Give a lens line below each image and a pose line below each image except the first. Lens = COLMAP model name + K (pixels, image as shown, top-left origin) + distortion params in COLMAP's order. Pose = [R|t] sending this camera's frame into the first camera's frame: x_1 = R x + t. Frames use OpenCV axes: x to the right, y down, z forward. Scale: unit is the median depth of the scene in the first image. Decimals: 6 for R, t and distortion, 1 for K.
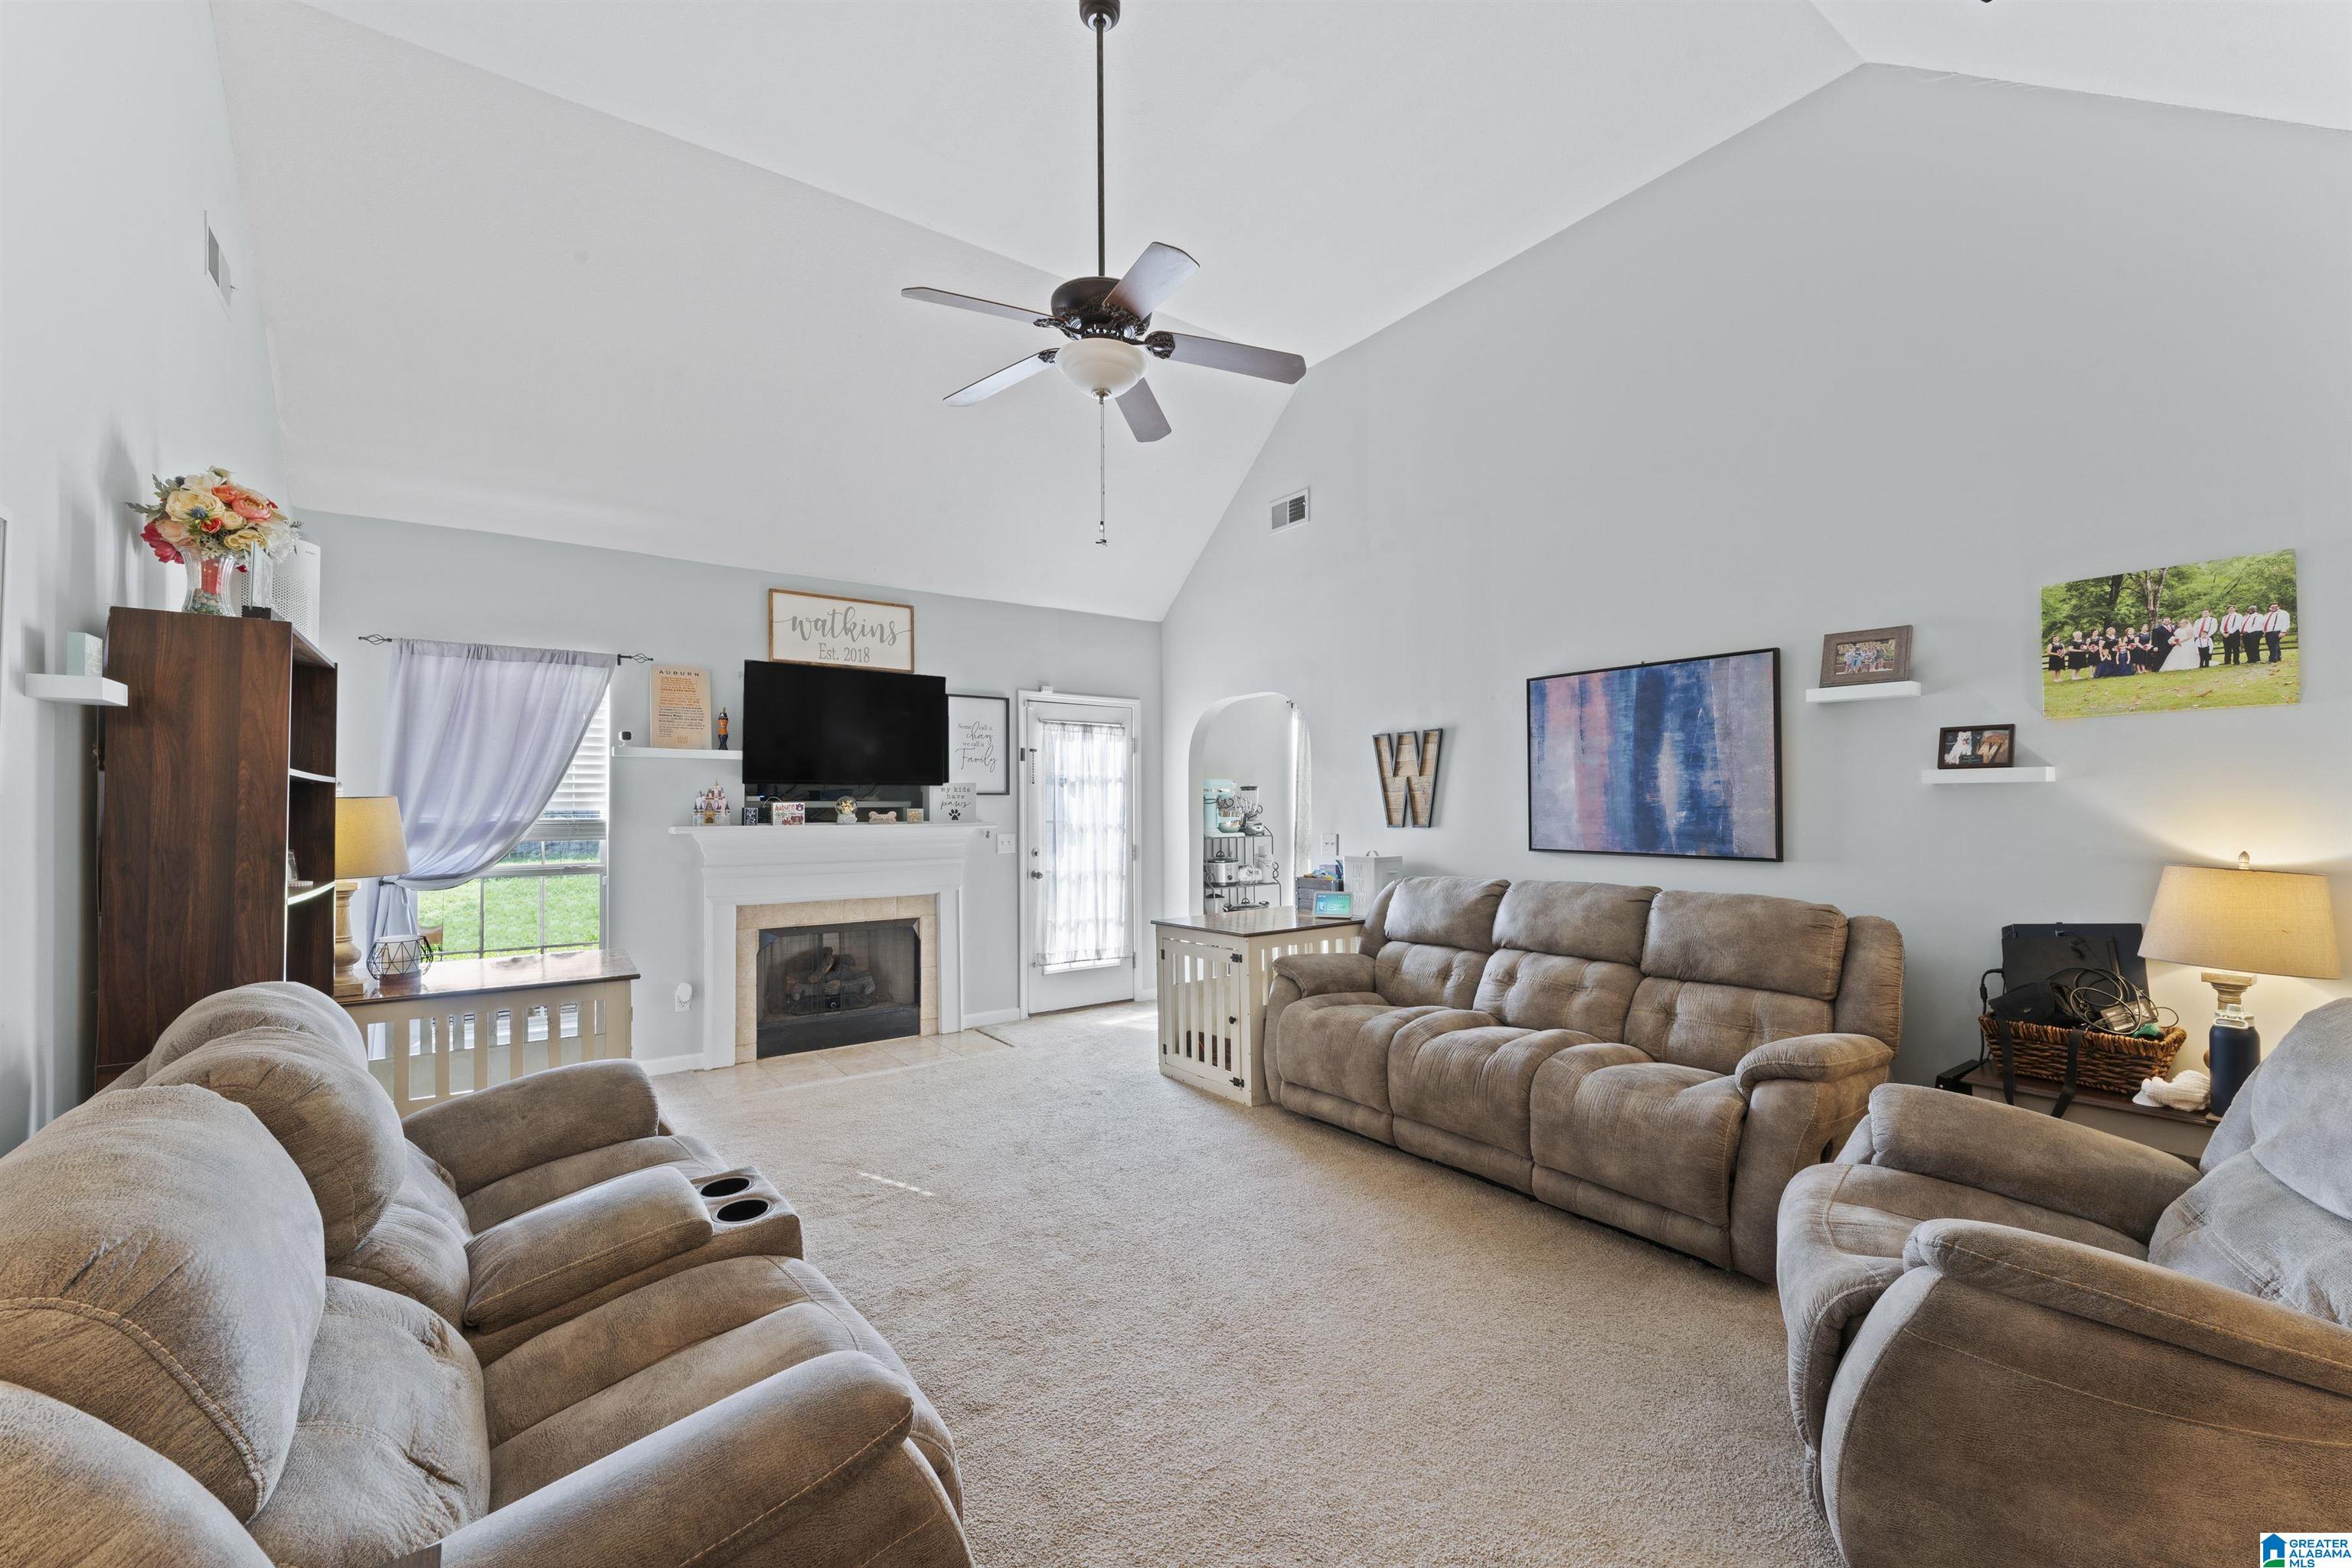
lens RADIAL K [[974.0, 0, 1176.0], [0, 974.0, 784.0], [0, 0, 1]] dist [0.021750, -0.000041]
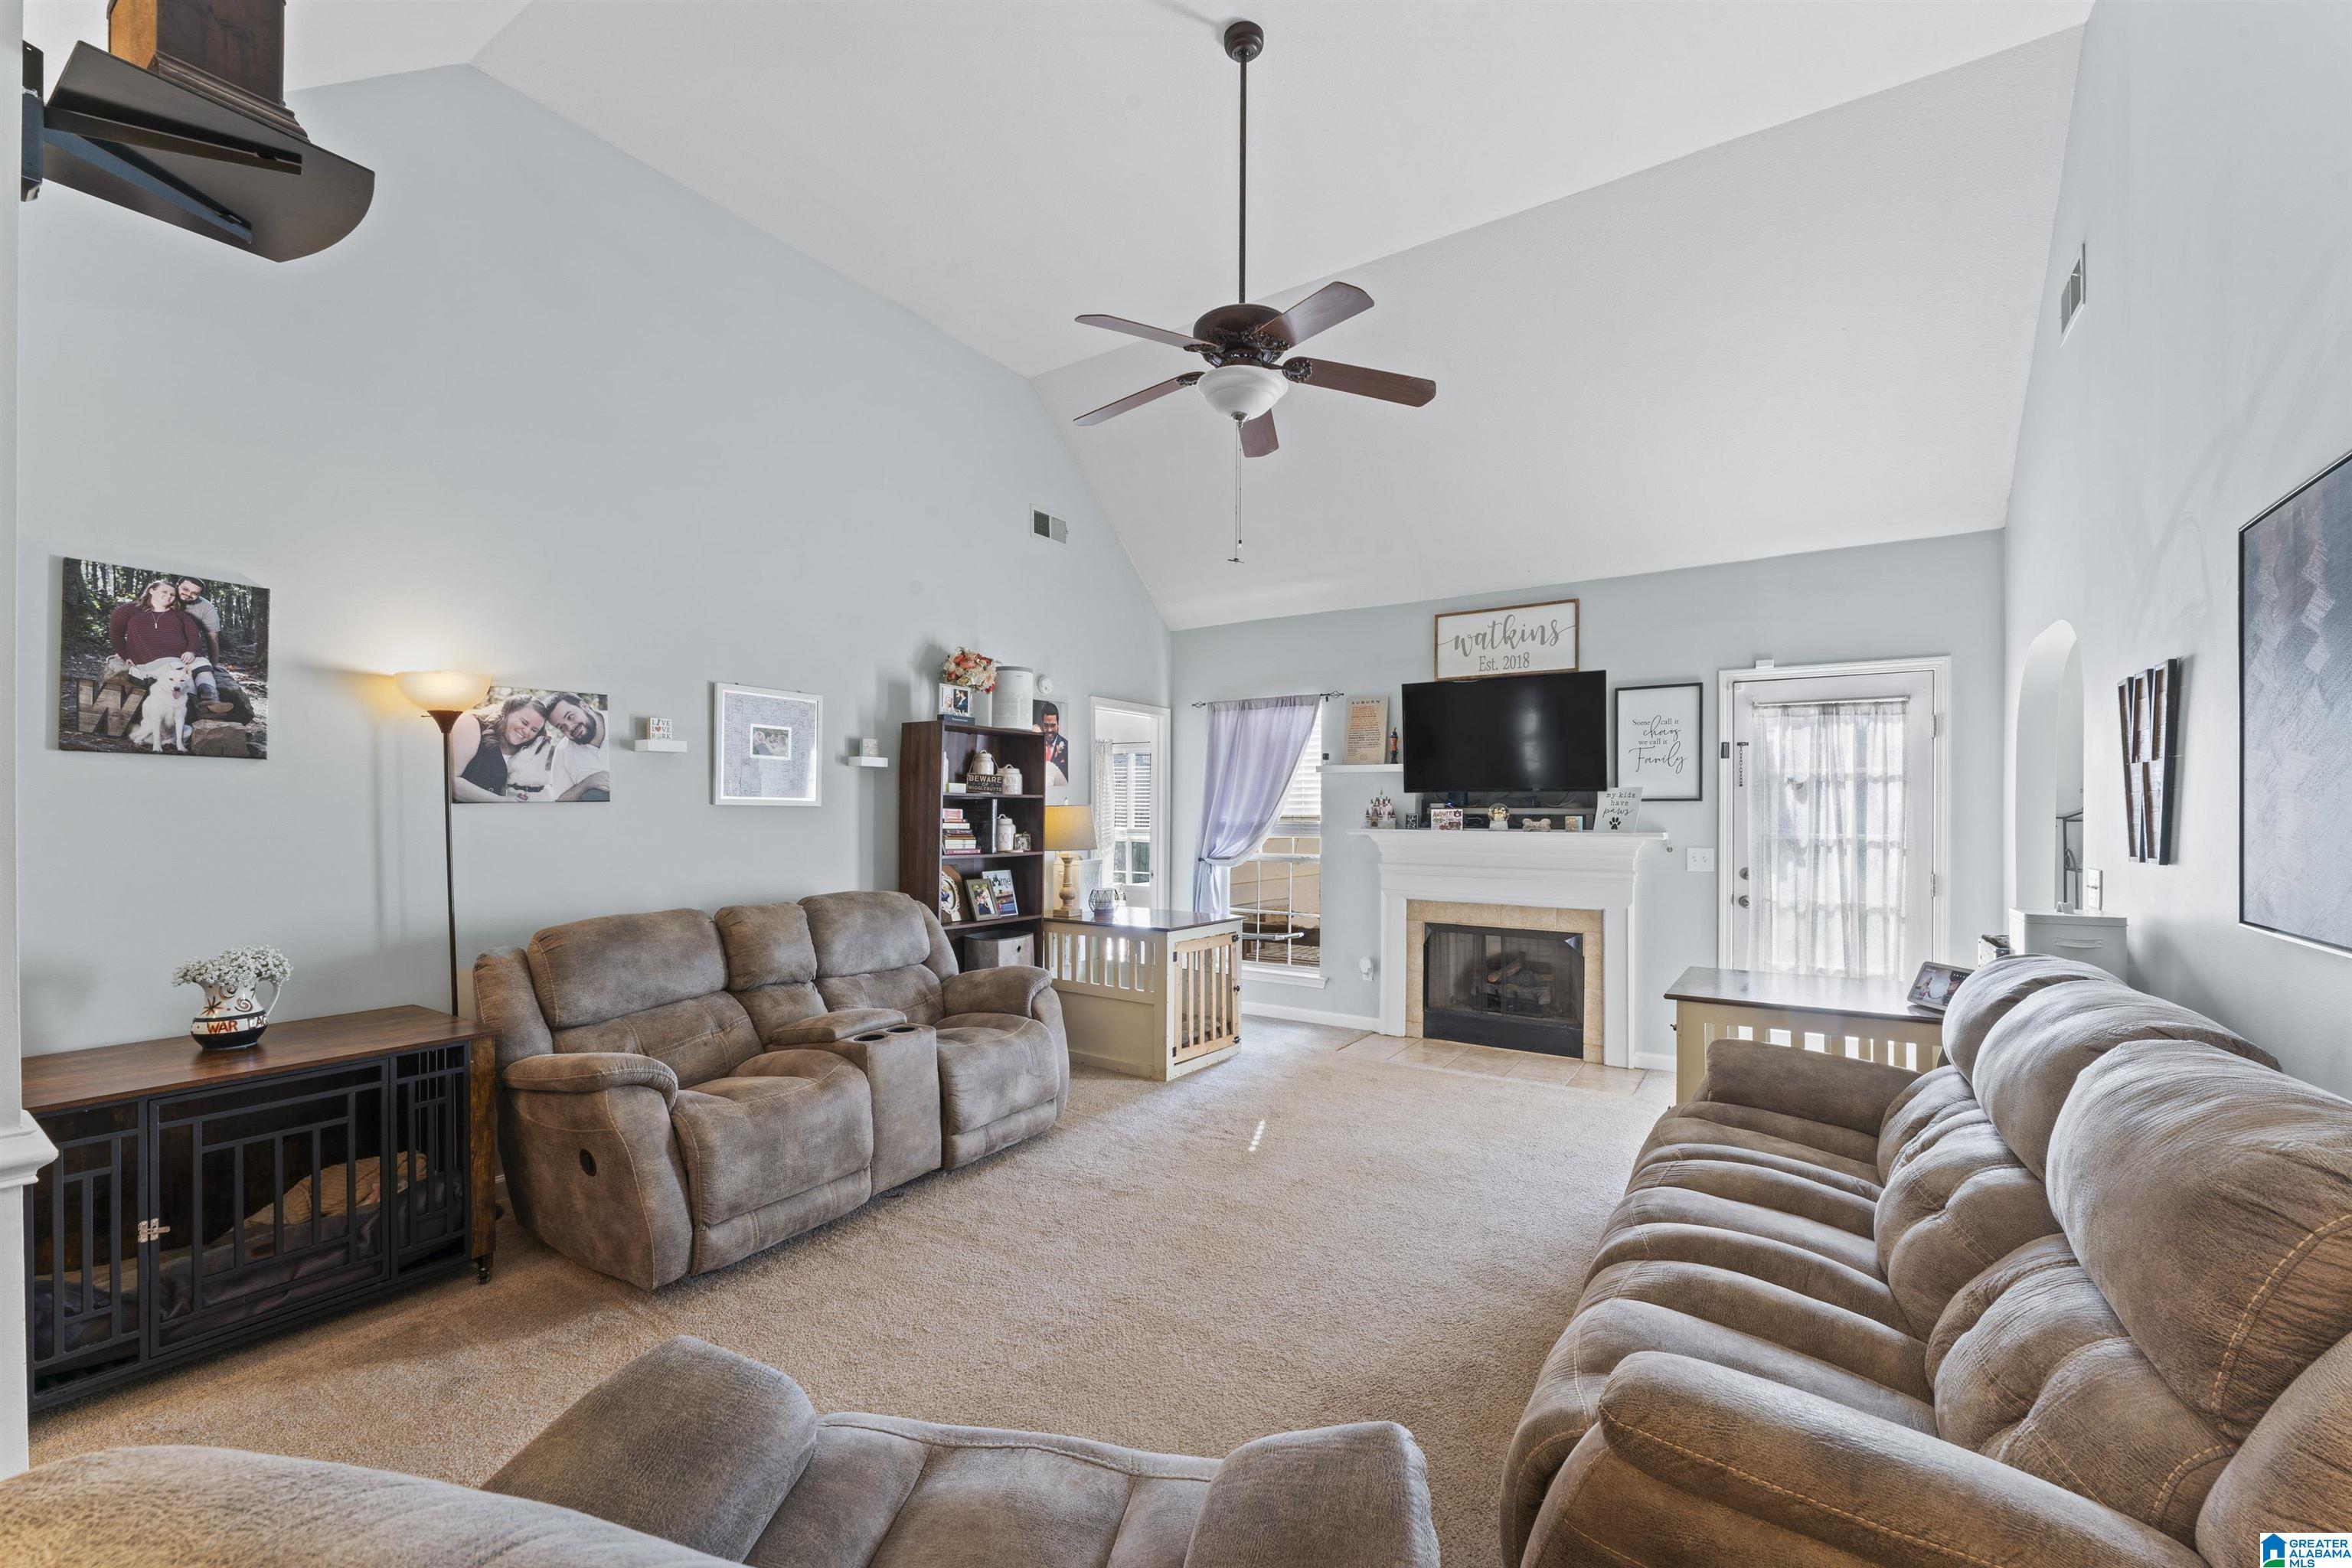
lens RADIAL K [[982.3, 0, 1172.4], [0, 982.3, 804.6], [0, 0, 1]] dist [0.000487, -0.000065]
pose [[0.341195, -0.001495, -0.939991, 0.516446], [0.015722, 0.999868, 0.004116, 0.004532], [0.939861, -0.016183, 0.341173, 0.337321]]
